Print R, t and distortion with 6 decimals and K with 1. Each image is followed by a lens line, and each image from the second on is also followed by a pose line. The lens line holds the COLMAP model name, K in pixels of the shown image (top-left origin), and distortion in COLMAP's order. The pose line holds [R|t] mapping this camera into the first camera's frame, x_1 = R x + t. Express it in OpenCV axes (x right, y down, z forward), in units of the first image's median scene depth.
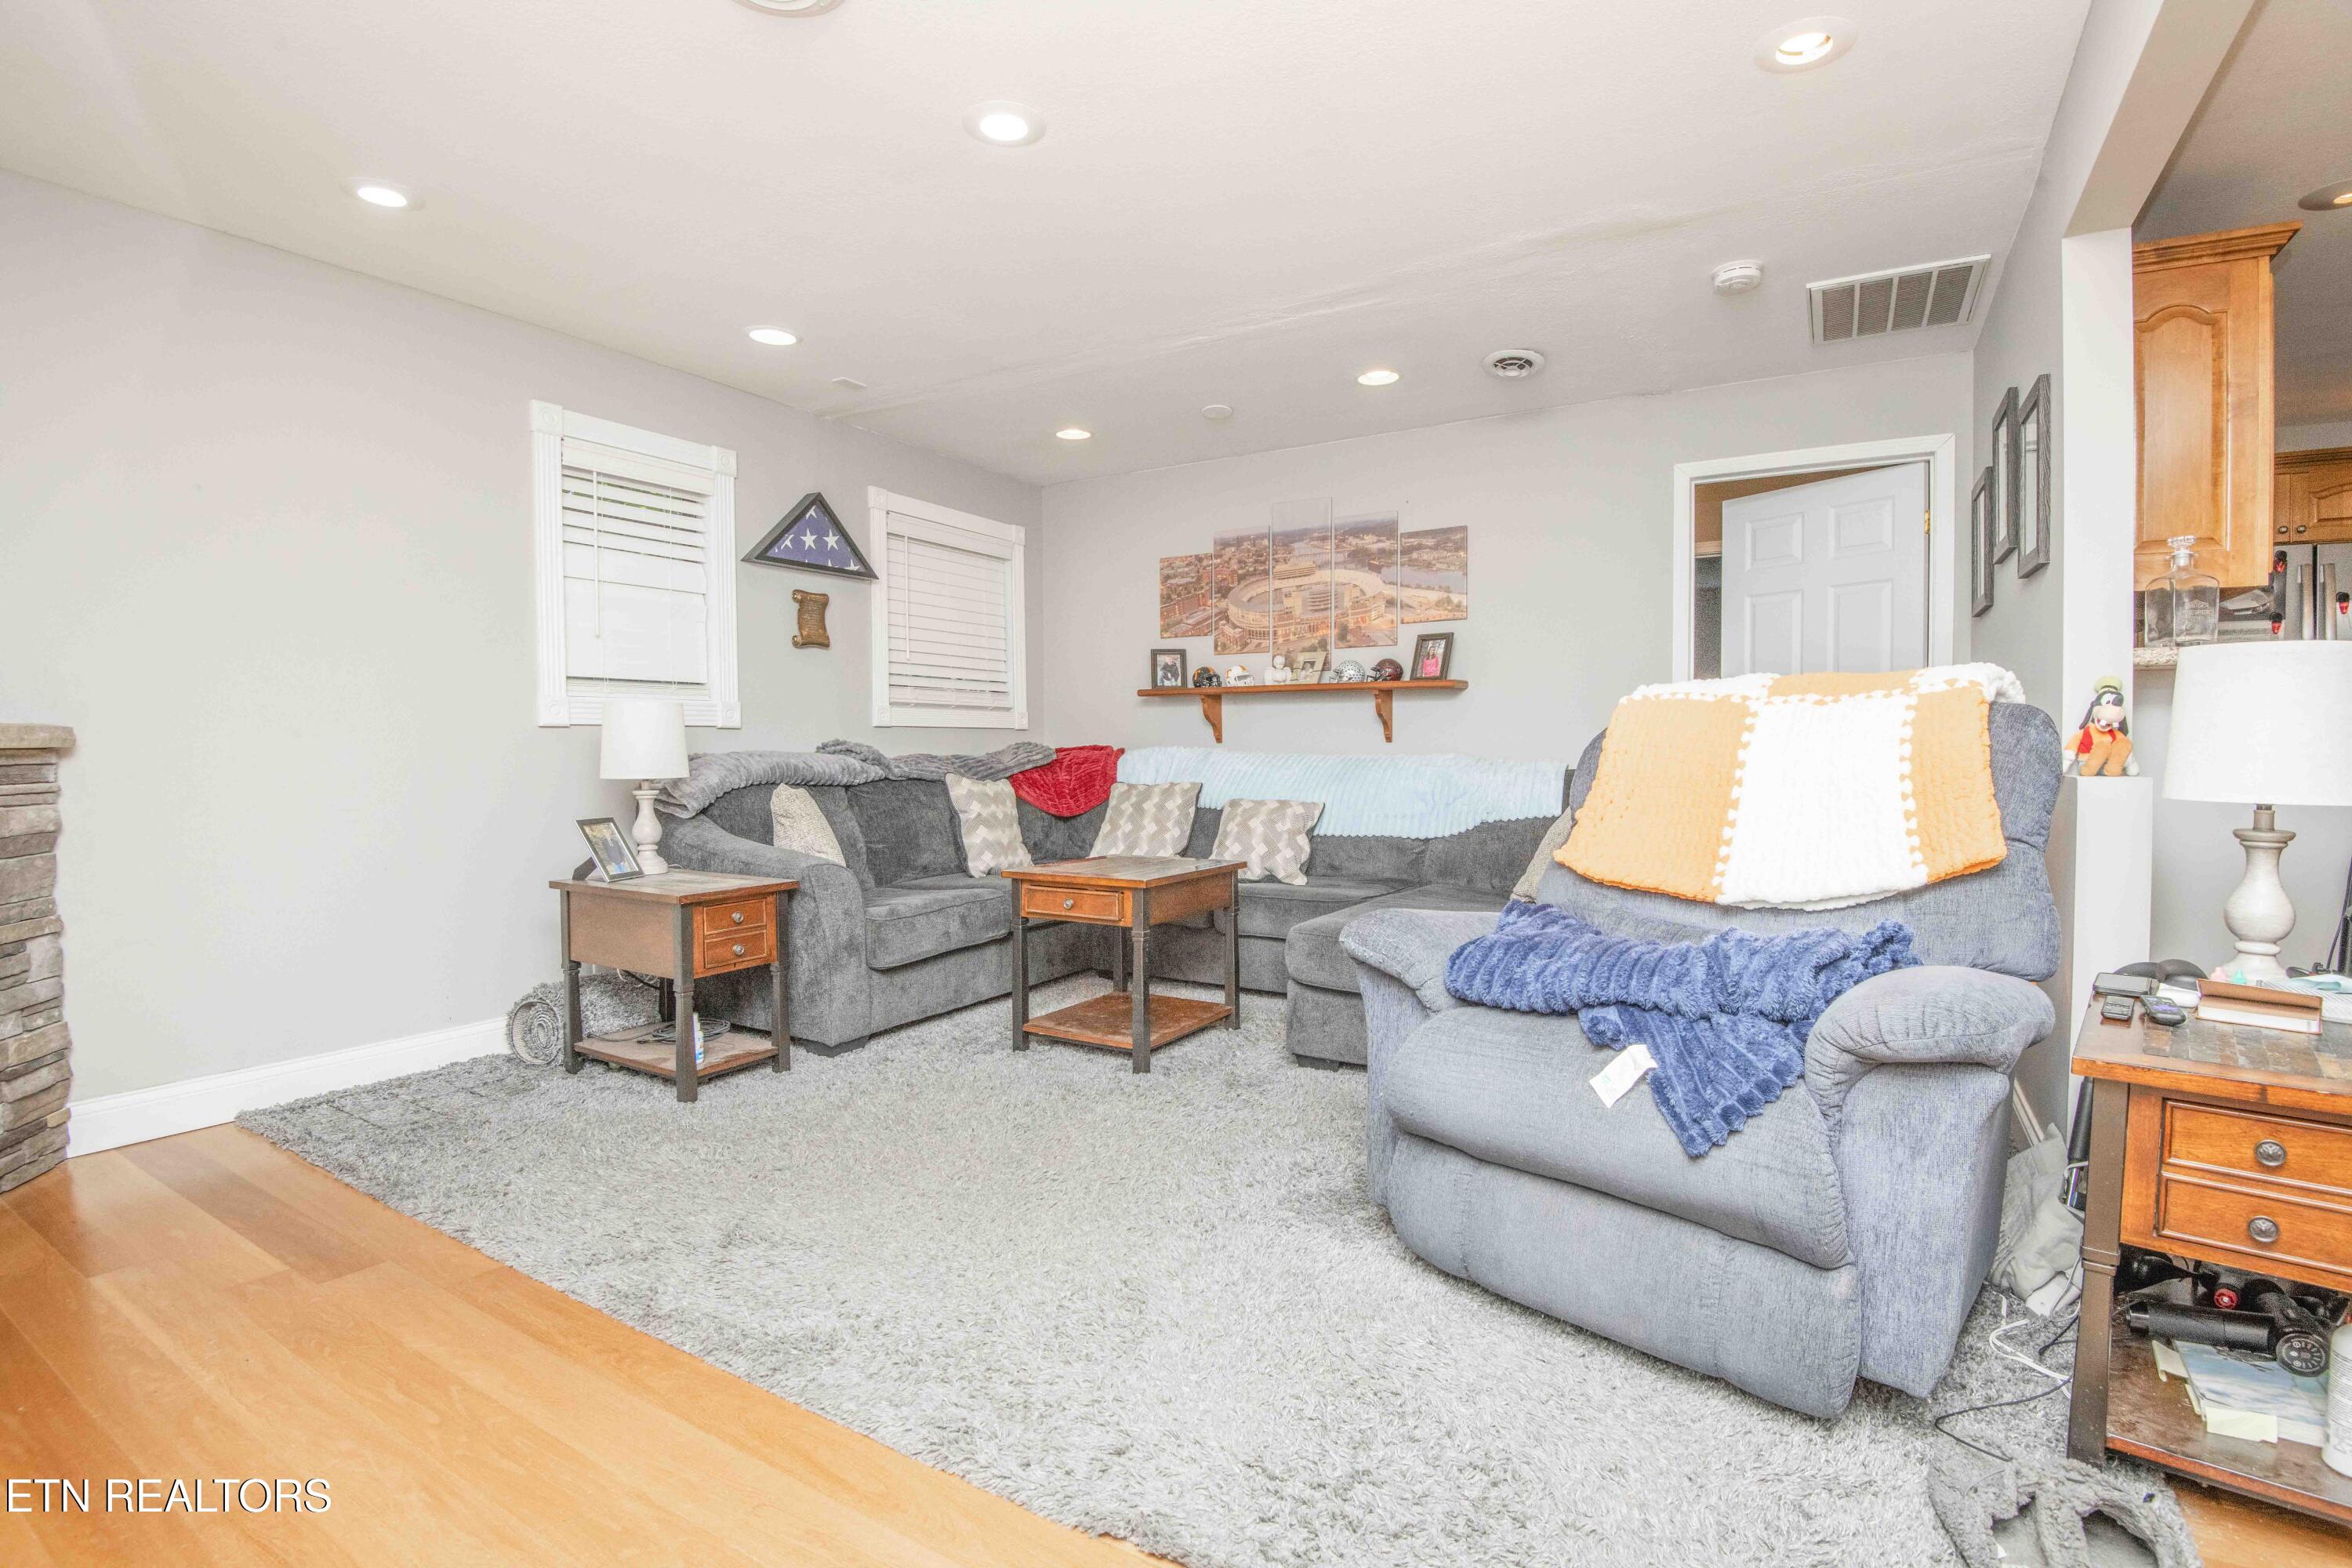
lens RADIAL K [[1085.4, 0, 1183.4], [0, 1085.4, 785.6], [0, 0, 1]] dist [-0.003383, -0.026139]
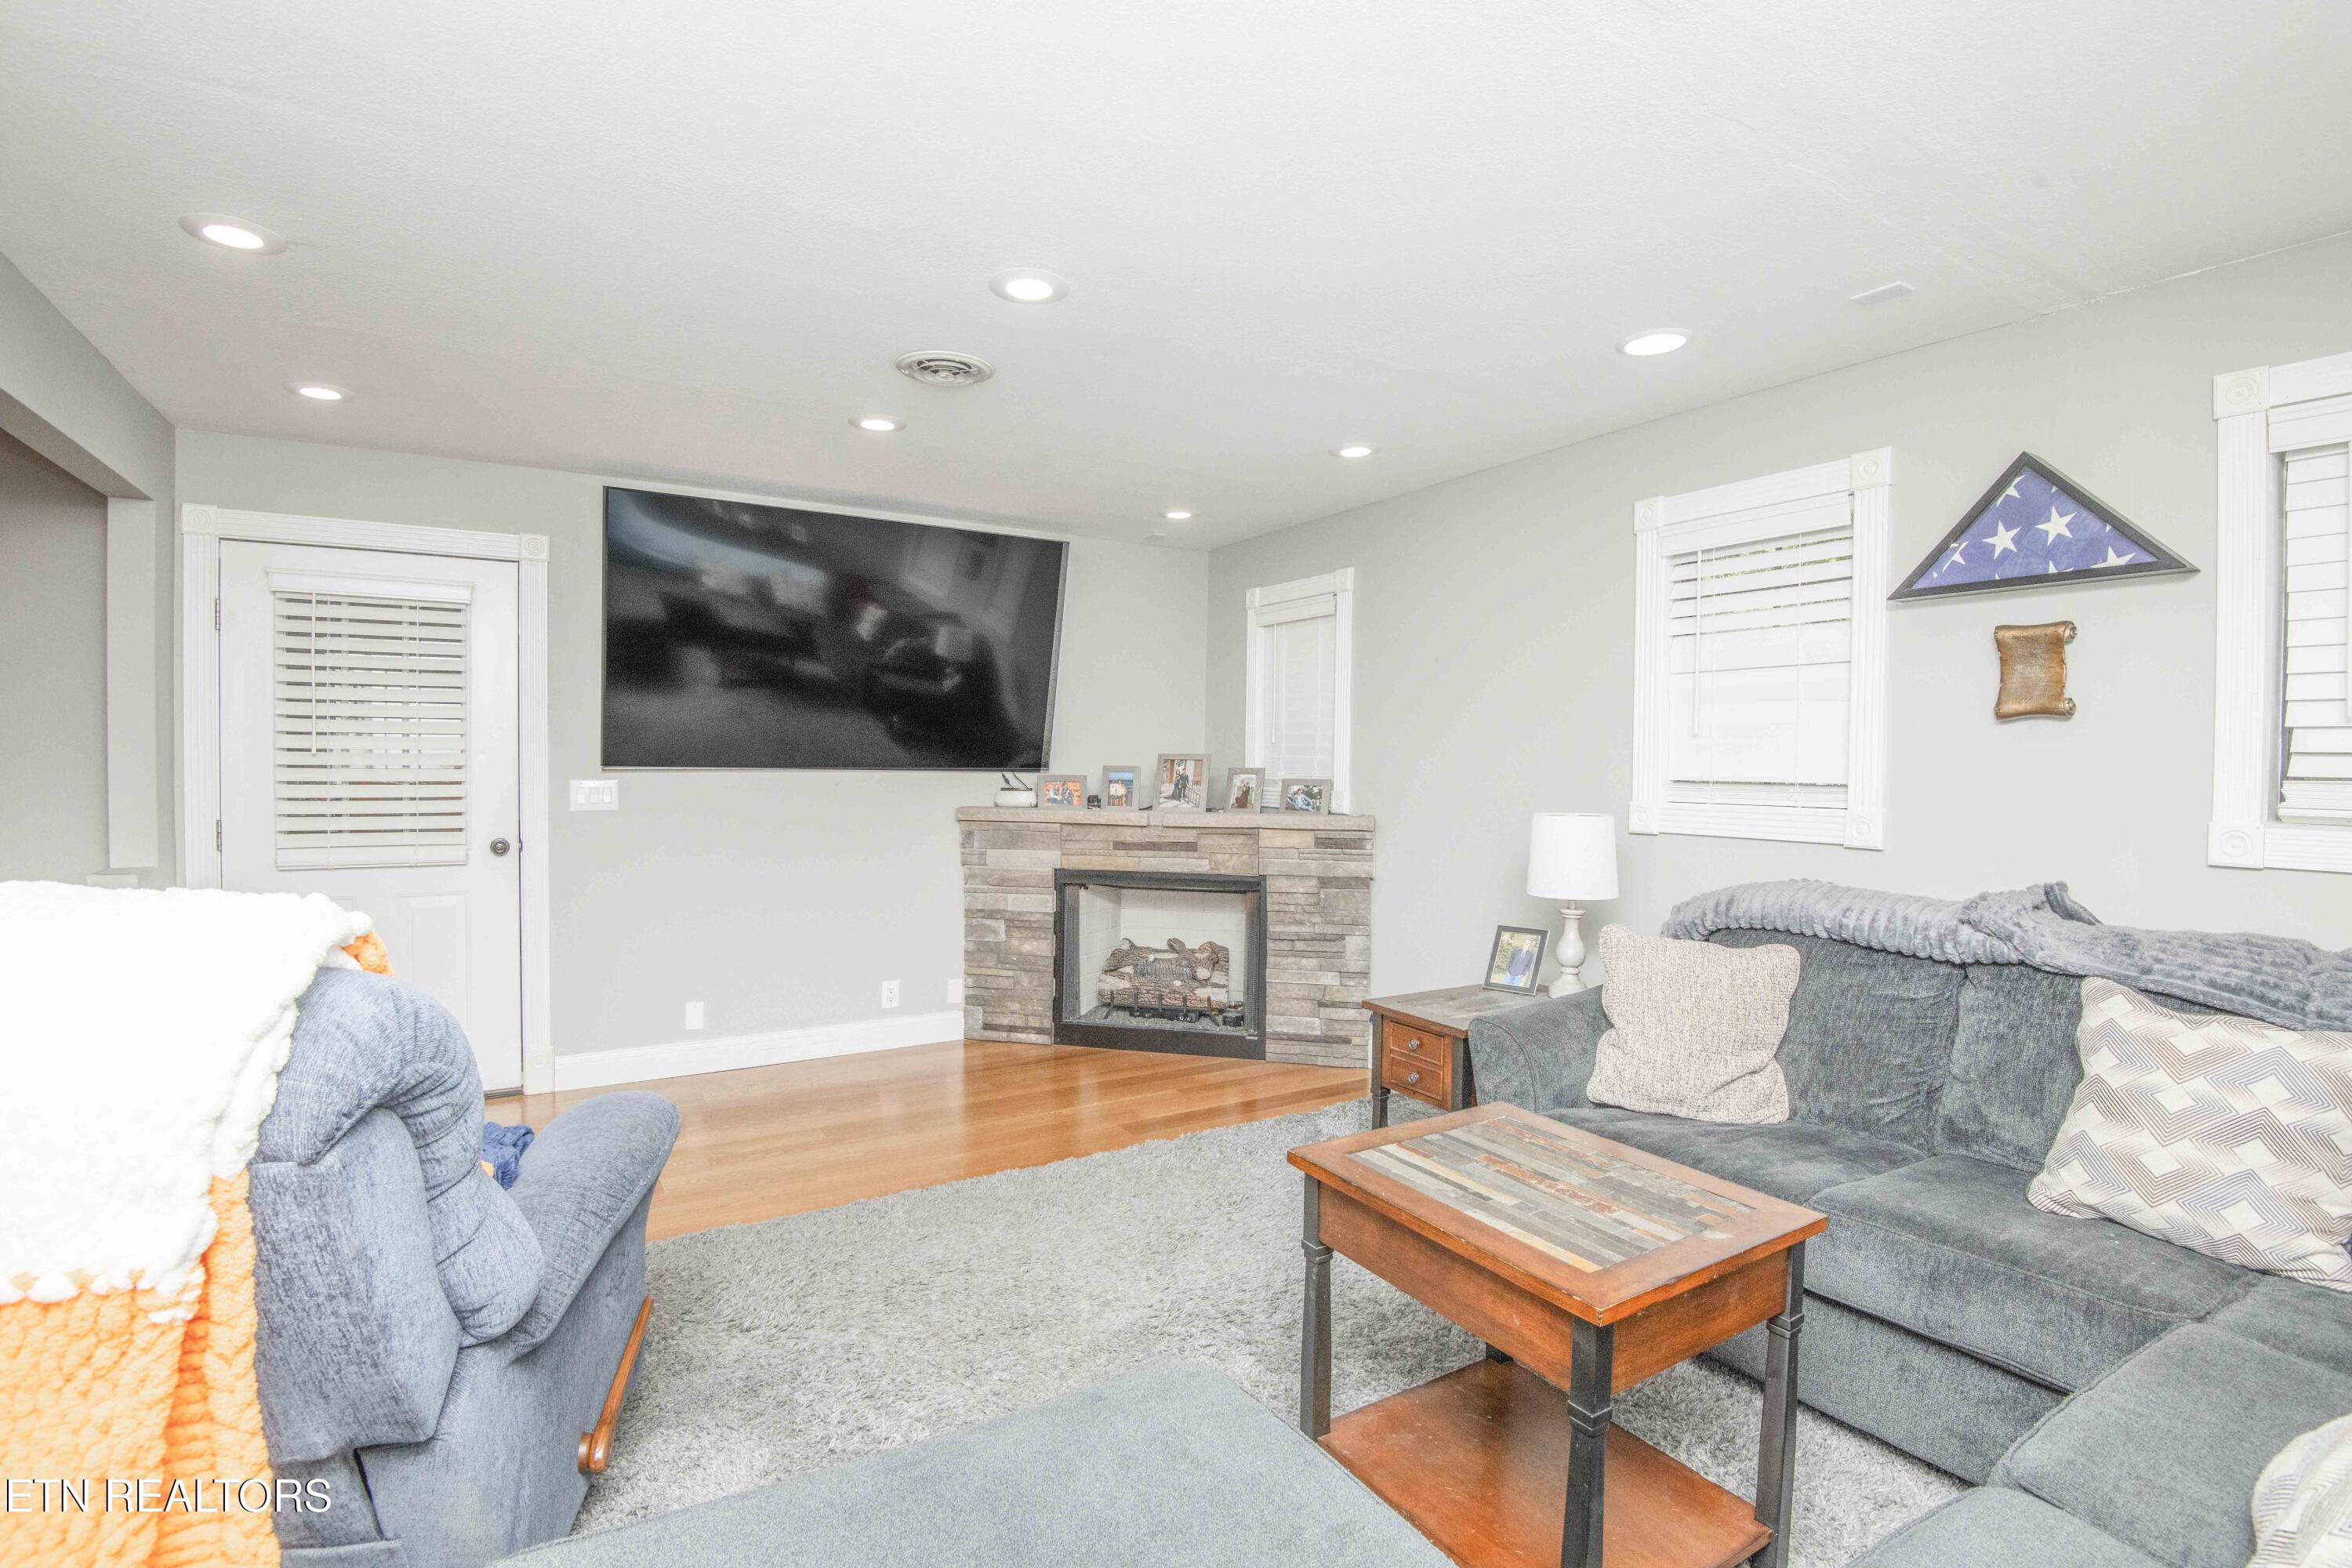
lens RADIAL K [[1085.4, 0, 1183.4], [0, 1085.4, 785.6], [0, 0, 1]] dist [-0.003383, -0.026139]
pose [[-0.456014, 0.024949, -0.889623, 0.364675], [-0.039446, 0.998058, 0.048209, -0.102154], [0.889098, 0.057076, -0.454144, 0.858287]]
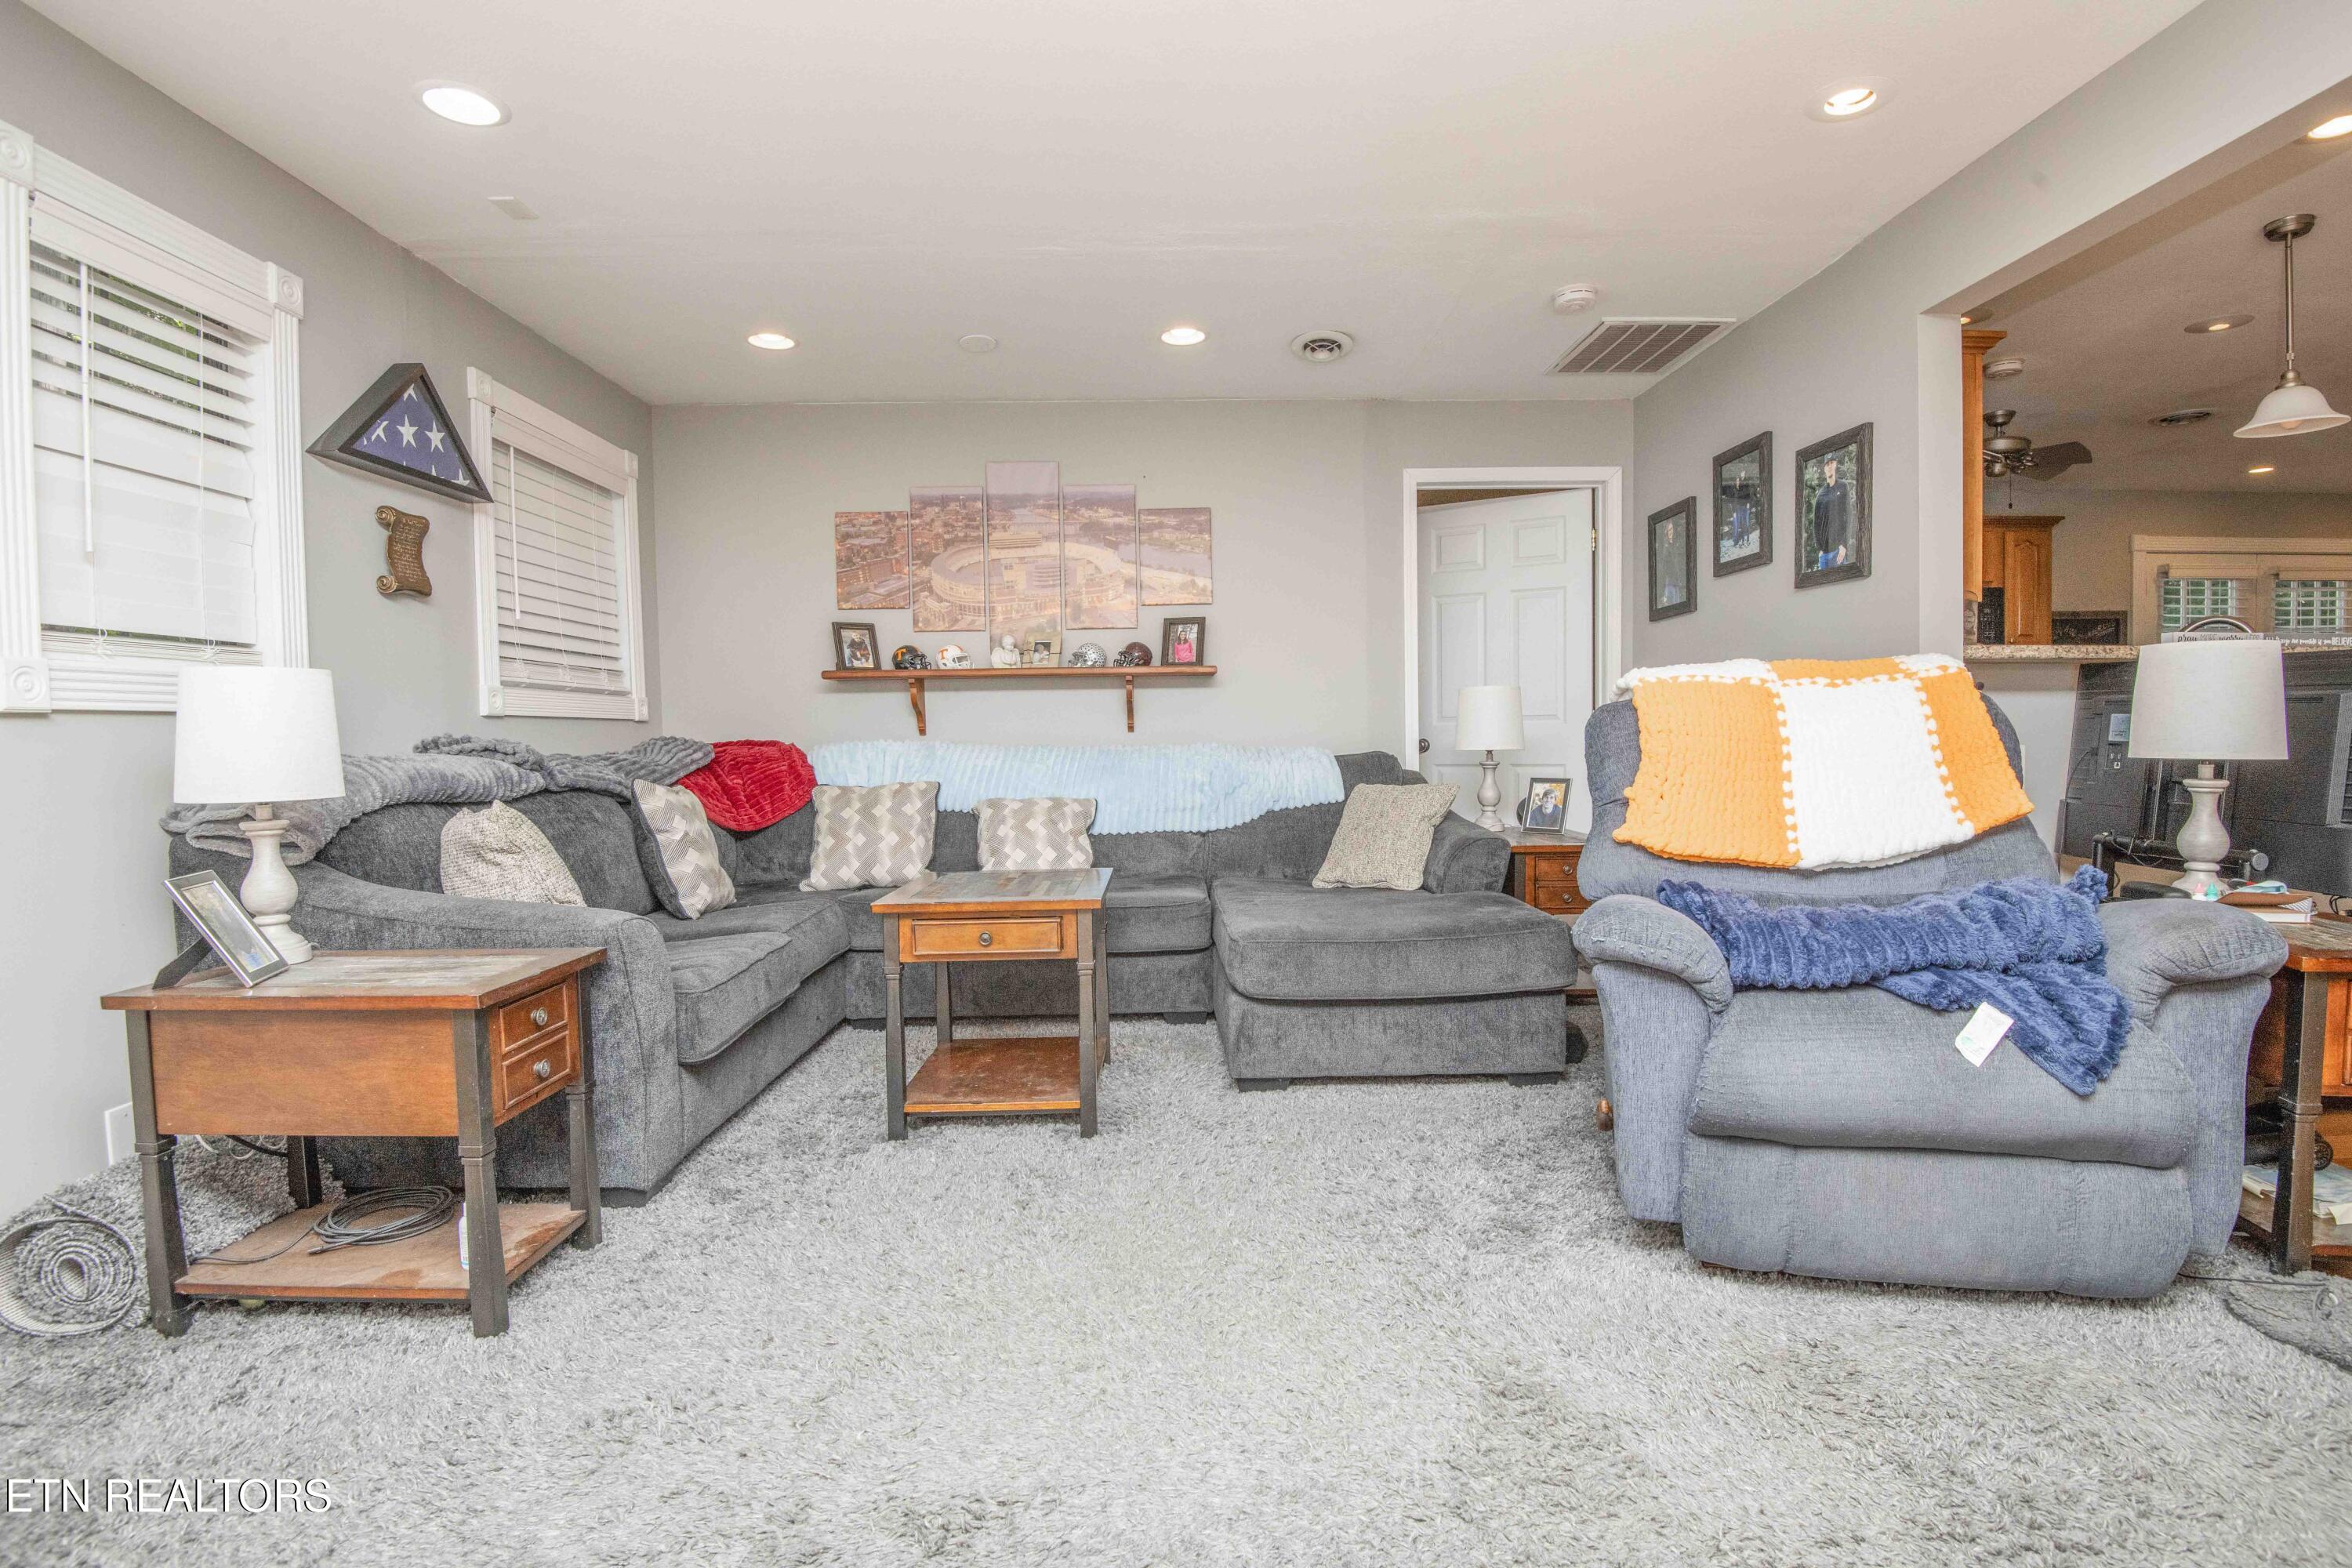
lens RADIAL K [[1085.4, 0, 1183.4], [0, 1085.4, 785.6], [0, 0, 1]] dist [-0.003383, -0.026139]
pose [[0.847695, -0.035274, 0.529309, -0.291235], [0.033617, 0.999353, 0.012761, -0.004182], [-0.529417, 0.006976, 0.848333, 0.195248]]
